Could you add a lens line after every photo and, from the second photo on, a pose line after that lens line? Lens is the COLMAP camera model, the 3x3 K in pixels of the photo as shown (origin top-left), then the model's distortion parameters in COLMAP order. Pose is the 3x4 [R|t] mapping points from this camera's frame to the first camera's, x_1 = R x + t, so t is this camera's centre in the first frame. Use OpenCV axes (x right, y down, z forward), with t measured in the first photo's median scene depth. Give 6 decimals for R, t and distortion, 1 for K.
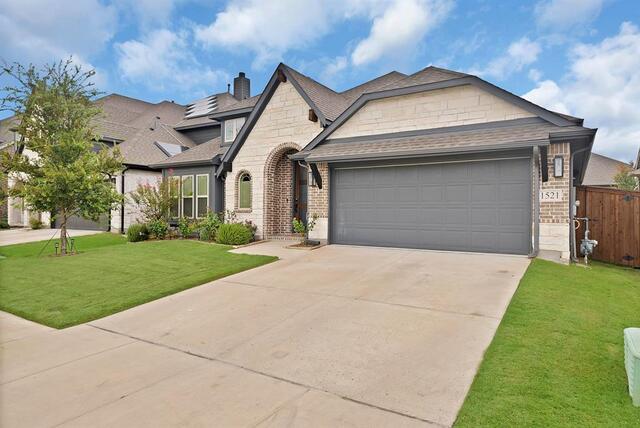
lens RADIAL K [[400.4, 0, 318.9], [0, 400.4, 212.2], [0, 0, 1]] dist [0.001777, 0.000082]
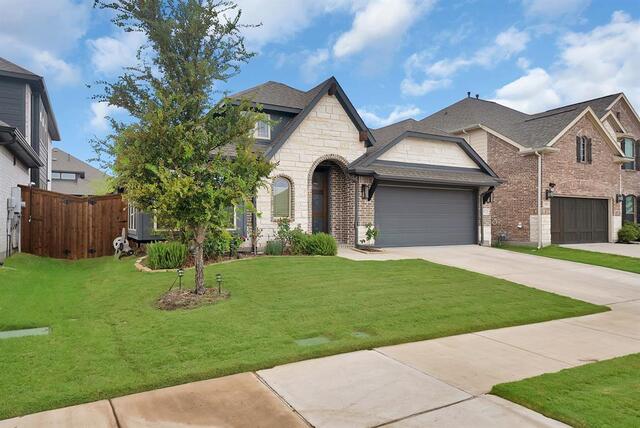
lens RADIAL K [[400.4, 0, 319.3], [0, 400.4, 216.0], [0, 0, 1]] dist [0.001777, 0.000082]
pose [[0.483330, 0.005960, 0.875418, -1.014058], [0.003933, 0.999952, -0.008980, -0.004725], [-0.875429, 0.007783, 0.483283, 0.534837]]
